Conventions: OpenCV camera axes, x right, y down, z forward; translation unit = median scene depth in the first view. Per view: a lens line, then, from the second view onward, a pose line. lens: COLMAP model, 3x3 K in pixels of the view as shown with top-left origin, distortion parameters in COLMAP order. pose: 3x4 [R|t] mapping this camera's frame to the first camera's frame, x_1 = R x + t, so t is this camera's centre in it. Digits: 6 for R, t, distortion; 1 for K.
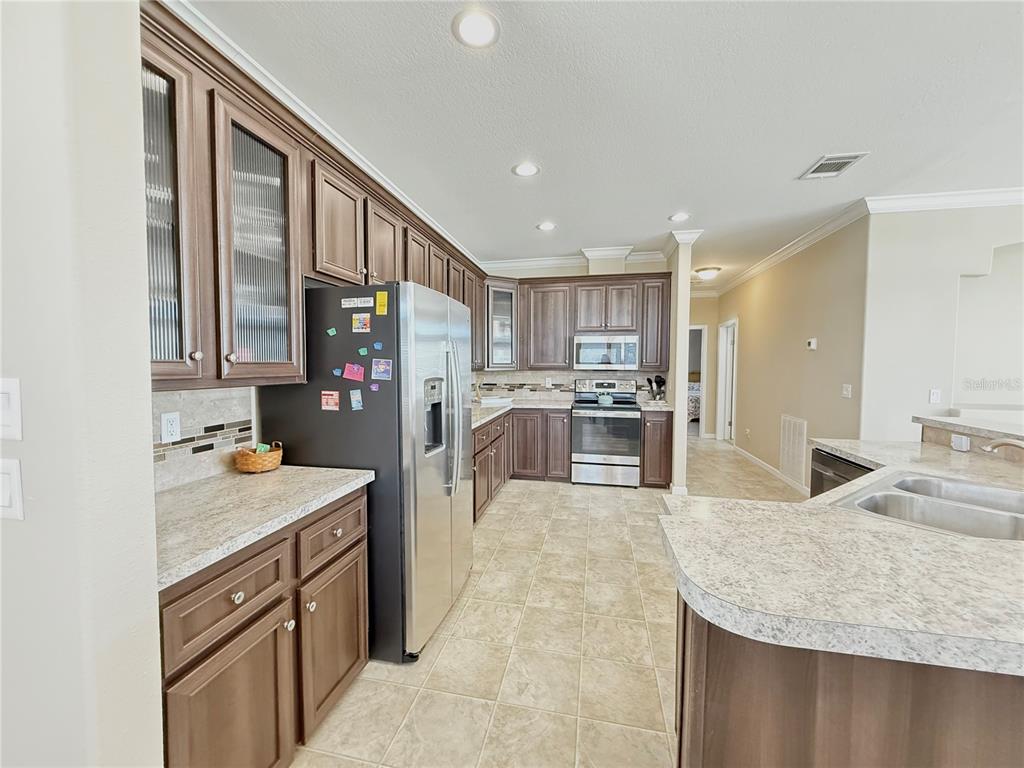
lens RADIAL K [[403.4, 0, 507.9], [0, 403.4, 382.9], [0, 0, 1]] dist [-0.001927, -0.000216]
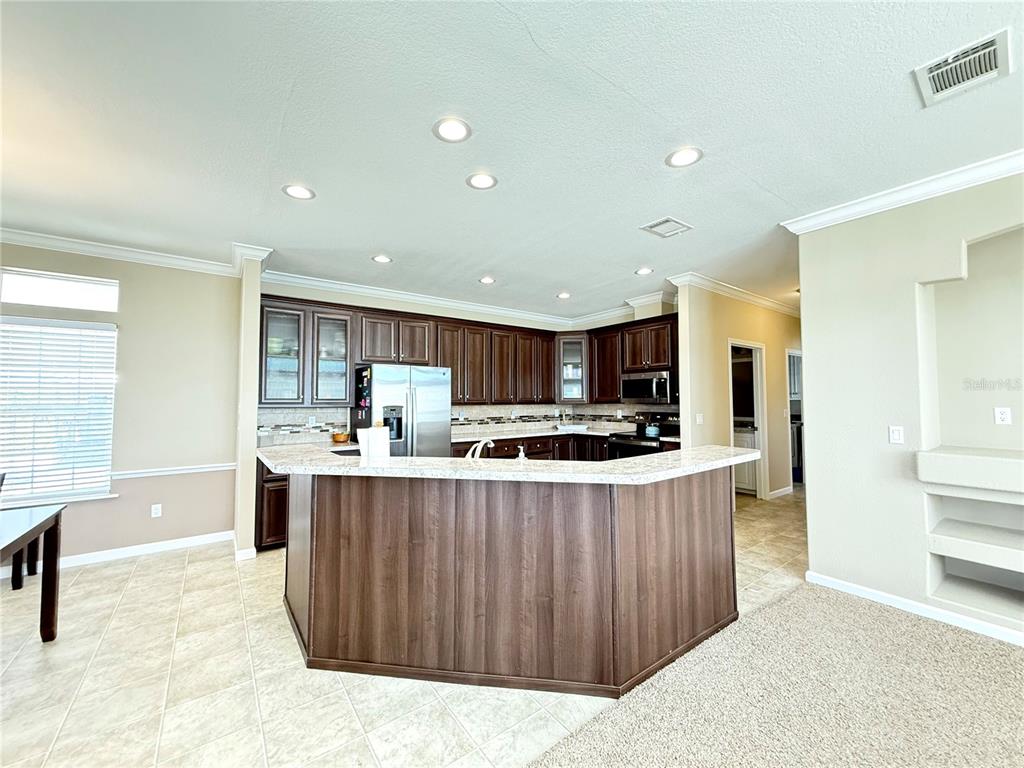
lens RADIAL K [[405.6, 0, 512.2], [0, 405.6, 381.9], [0, 0, 1]] dist [0.000886, 0.000029]
pose [[0.750599, -0.035316, -0.659814, 0.701327], [-0.024589, 0.996386, -0.081303, 0.009059], [0.660300, 0.077250, 0.747018, -0.081805]]
